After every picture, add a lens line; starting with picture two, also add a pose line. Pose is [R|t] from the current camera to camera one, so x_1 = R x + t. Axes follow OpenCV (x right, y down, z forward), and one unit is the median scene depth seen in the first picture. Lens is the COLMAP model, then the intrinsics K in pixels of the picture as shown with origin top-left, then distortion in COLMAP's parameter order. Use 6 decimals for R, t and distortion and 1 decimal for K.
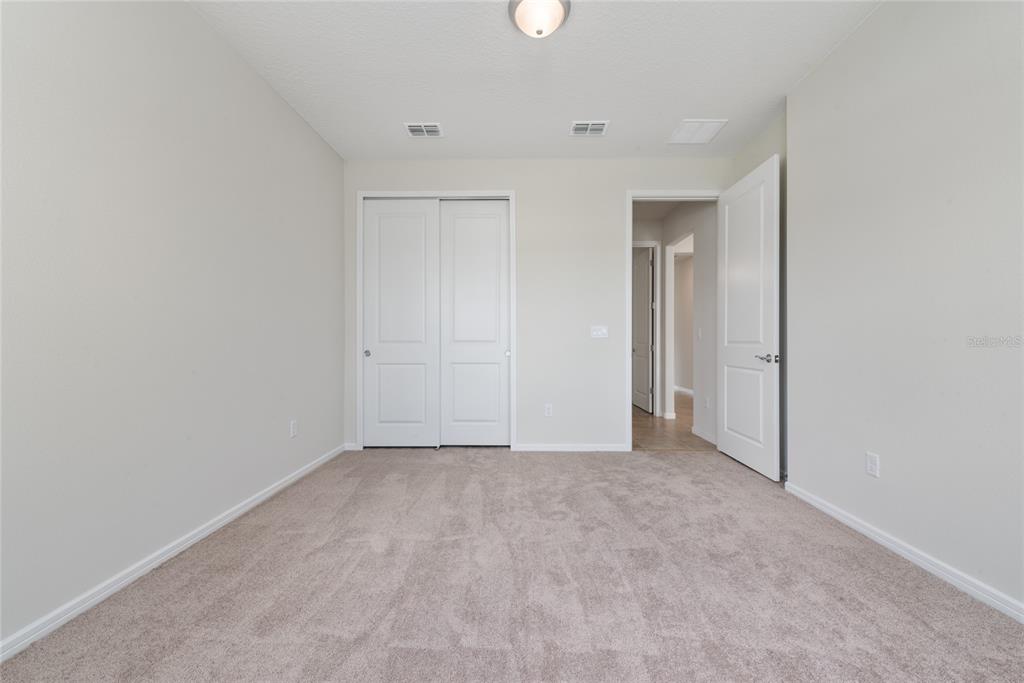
lens RADIAL K [[401.3, 0, 511.9], [0, 401.3, 340.1], [0, 0, 1]] dist [0.001611, 0.000151]
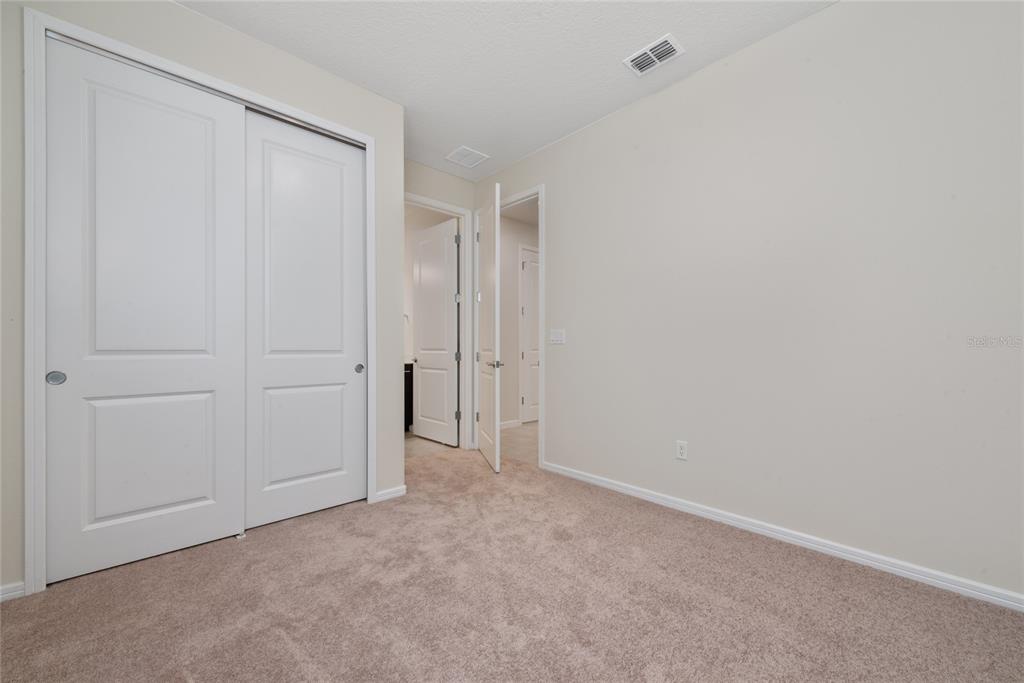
lens RADIAL K [[401.3, 0, 506.5], [0, 401.3, 340.5], [0, 0, 1]] dist [0.001611, 0.000151]
pose [[0.738073, 0.004776, 0.674704, -0.297623], [-0.001384, 0.999984, -0.005565, -0.008948], [-0.674720, 0.003174, 0.738067, 0.311048]]
